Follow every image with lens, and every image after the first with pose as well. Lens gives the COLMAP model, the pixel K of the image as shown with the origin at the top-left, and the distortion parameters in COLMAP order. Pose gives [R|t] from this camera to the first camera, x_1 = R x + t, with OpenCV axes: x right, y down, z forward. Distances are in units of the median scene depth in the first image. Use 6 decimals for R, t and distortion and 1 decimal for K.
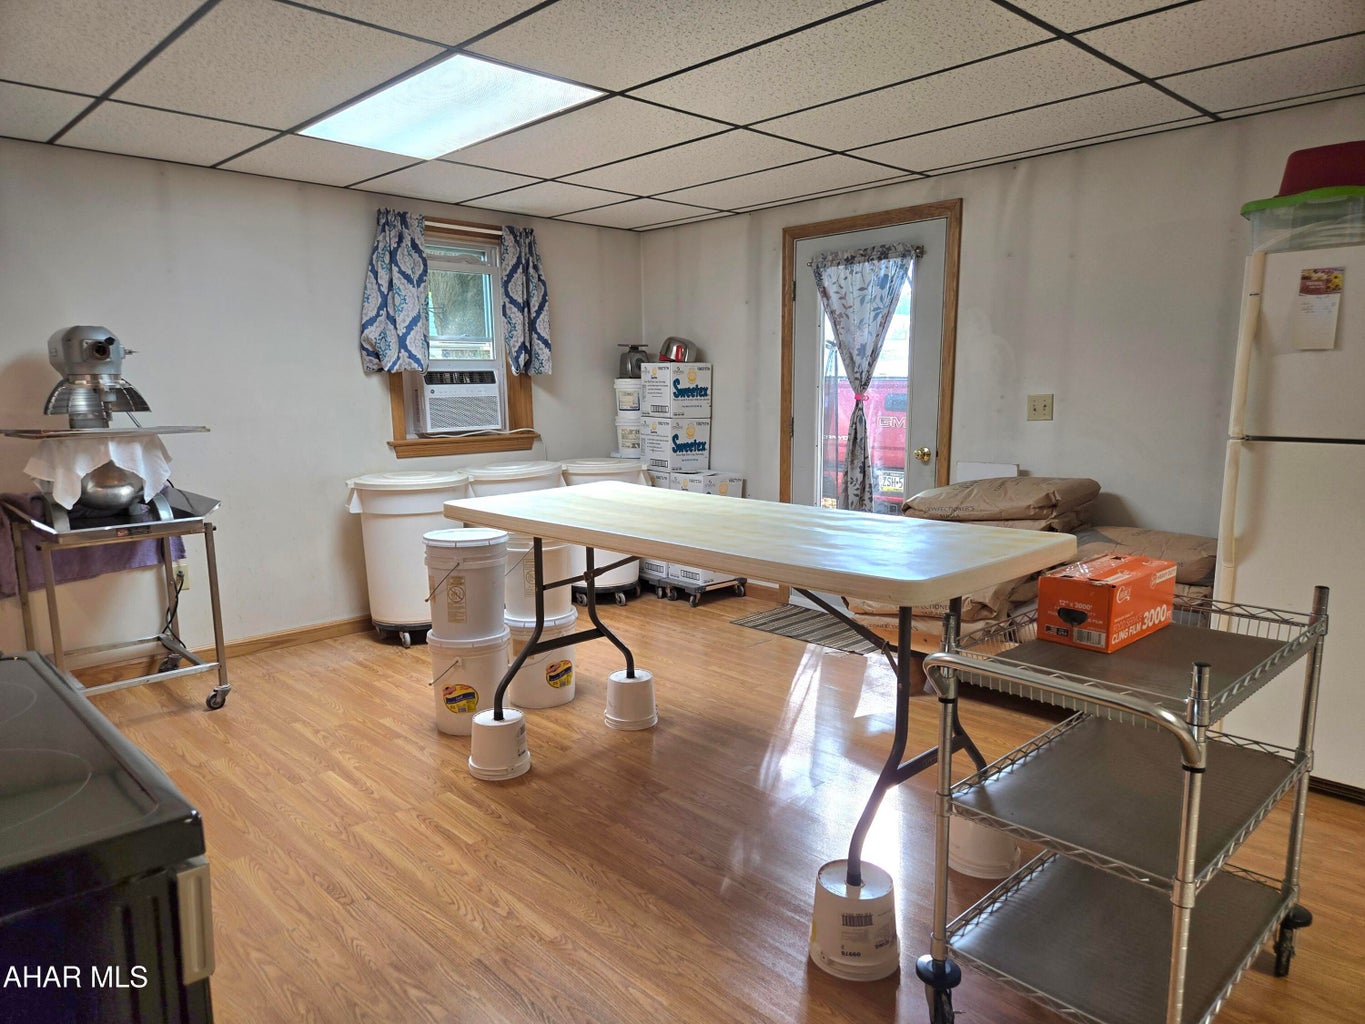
lens RADIAL K [[922.8, 0, 682.5], [0, 922.8, 512.0], [0, 0, 1]] dist [0.036140, -0.001616]
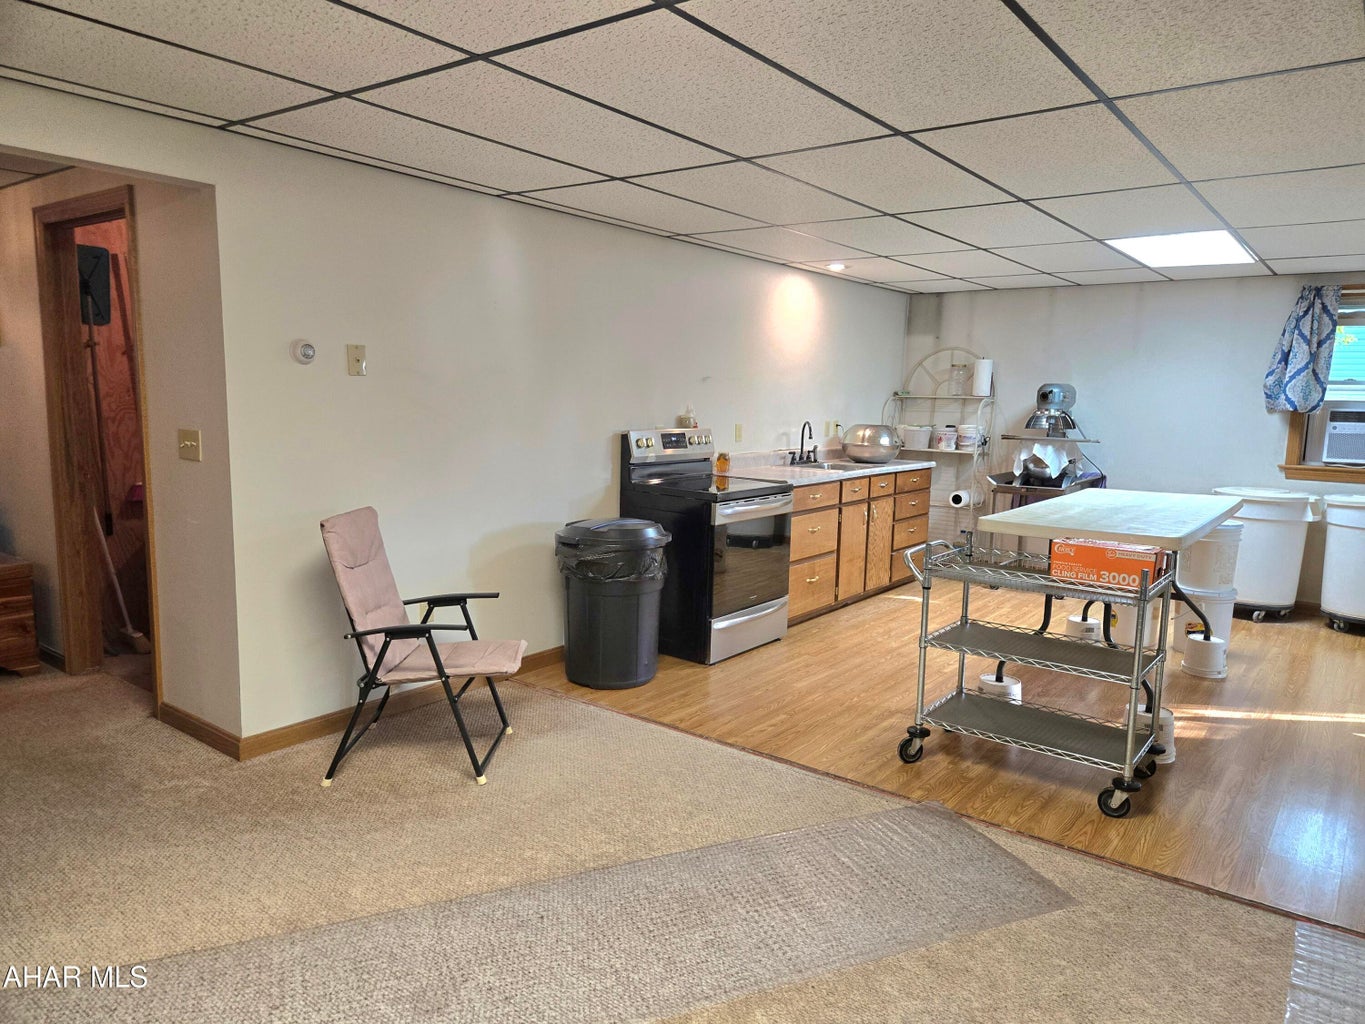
lens RADIAL K [[922.8, 0, 682.5], [0, 922.8, 512.0], [0, 0, 1]] dist [0.036140, -0.001616]
pose [[0.145629, 0.136580, -0.979866, 1.196635], [-0.163063, 0.980193, 0.112390, -0.032340], [0.975809, 0.143413, 0.165016, -0.019950]]
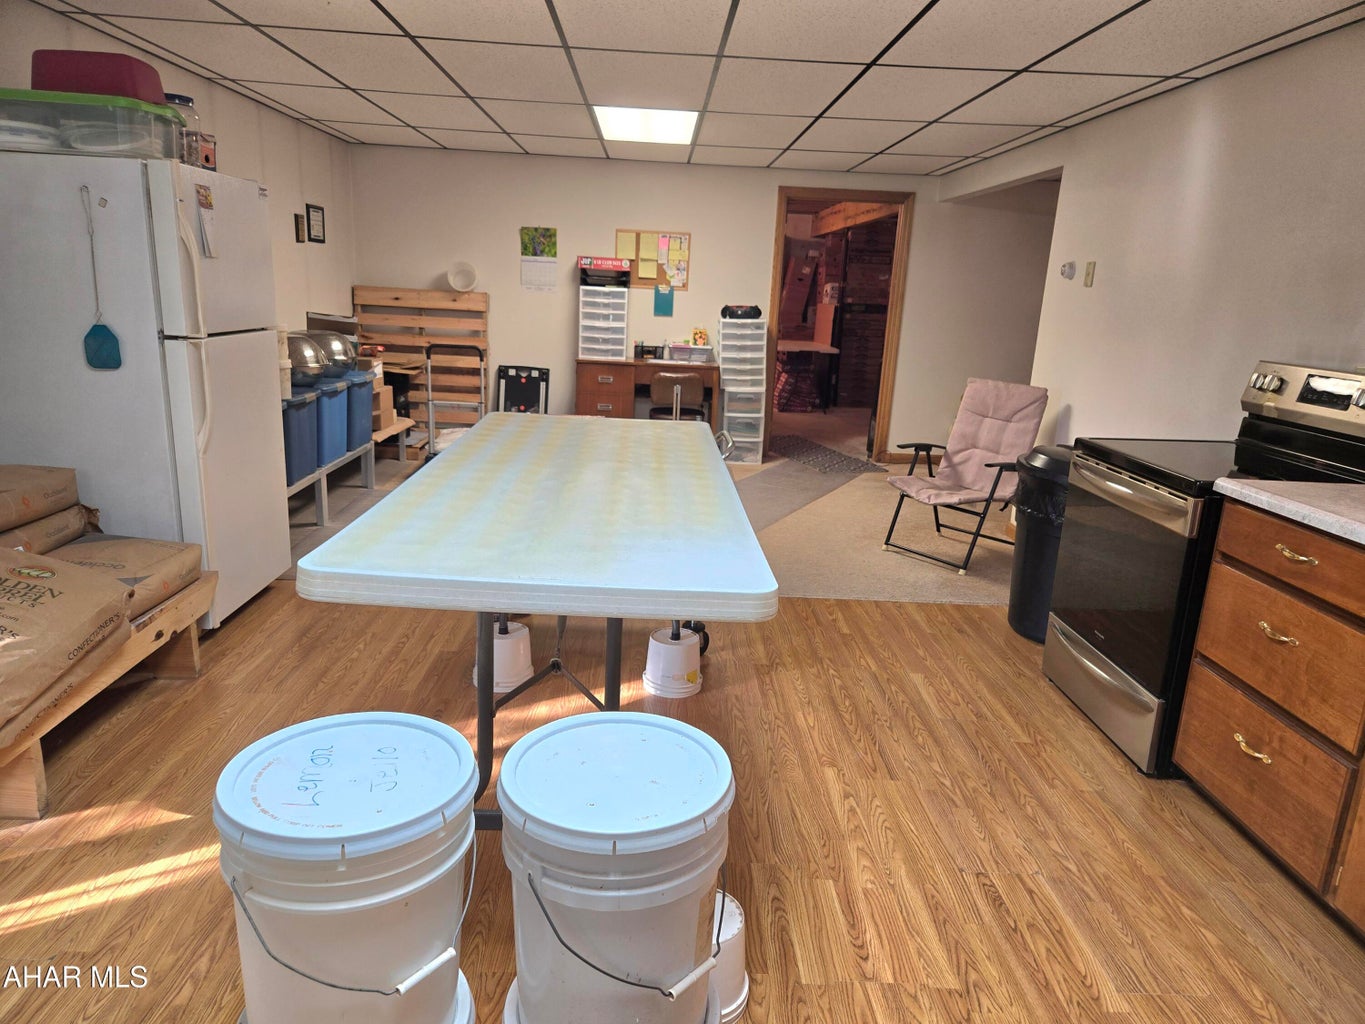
lens RADIAL K [[910.4, 0, 682.5], [0, 910.4, 512.0], [0, 0, 1]] dist [0.053652, -0.000217]
pose [[-0.735937, -0.192965, 0.648969, -0.460035], [0.051160, 0.939935, 0.337498, -0.184260], [-0.675114, 0.281579, -0.681861, 1.191572]]
